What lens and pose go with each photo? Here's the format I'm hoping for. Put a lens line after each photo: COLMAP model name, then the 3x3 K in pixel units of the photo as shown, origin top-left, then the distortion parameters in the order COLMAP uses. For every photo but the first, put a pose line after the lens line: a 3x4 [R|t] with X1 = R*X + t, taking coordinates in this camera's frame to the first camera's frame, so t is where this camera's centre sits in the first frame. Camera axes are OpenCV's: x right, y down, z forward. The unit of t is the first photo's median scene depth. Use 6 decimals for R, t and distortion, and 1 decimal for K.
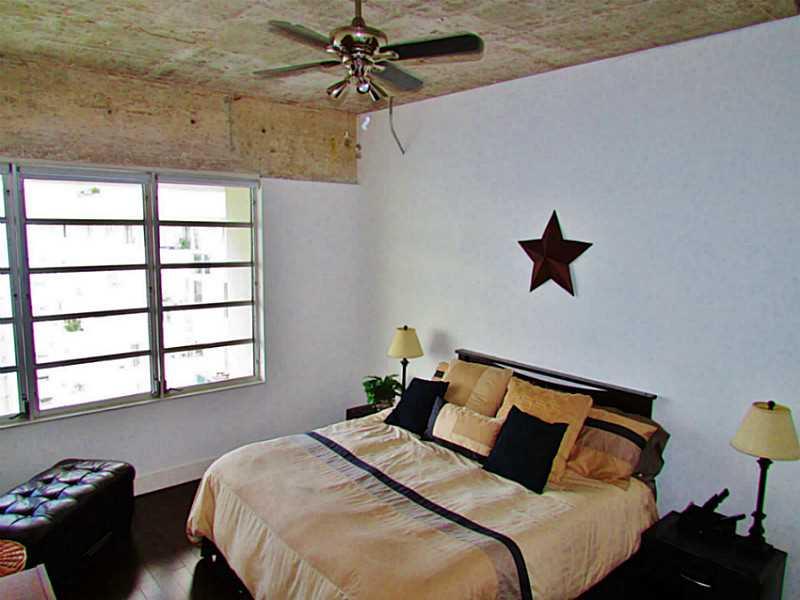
lens RADIAL K [[577.3, 0, 398.2], [0, 577.3, 301.1], [0, 0, 1]] dist [0.008125, 0.008160]
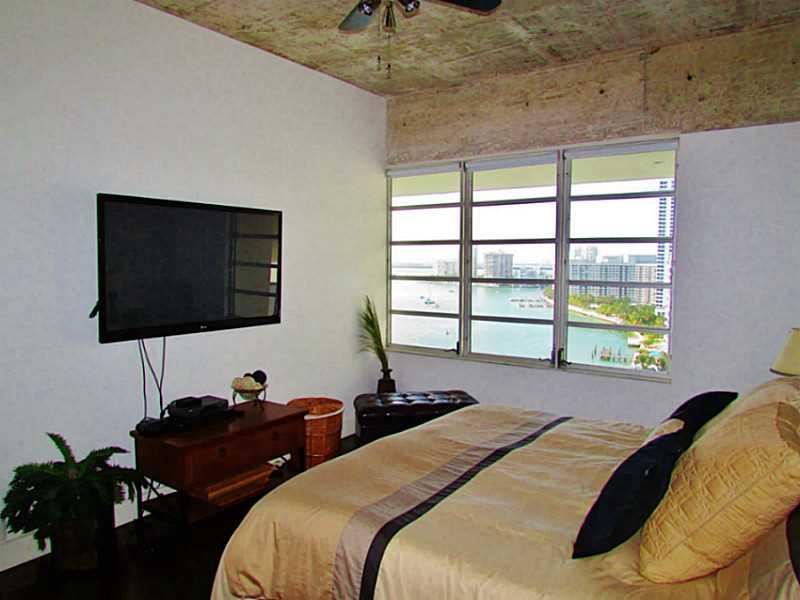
lens RADIAL K [[577.3, 0, 407.6], [0, 577.3, 296.6], [0, 0, 1]] dist [0.008125, 0.008160]
pose [[0.270029, 0.045523, -0.961775, 0.517447], [-0.123908, 0.992219, 0.012175, 0.063748], [0.954846, 0.115884, 0.273569, 0.460215]]
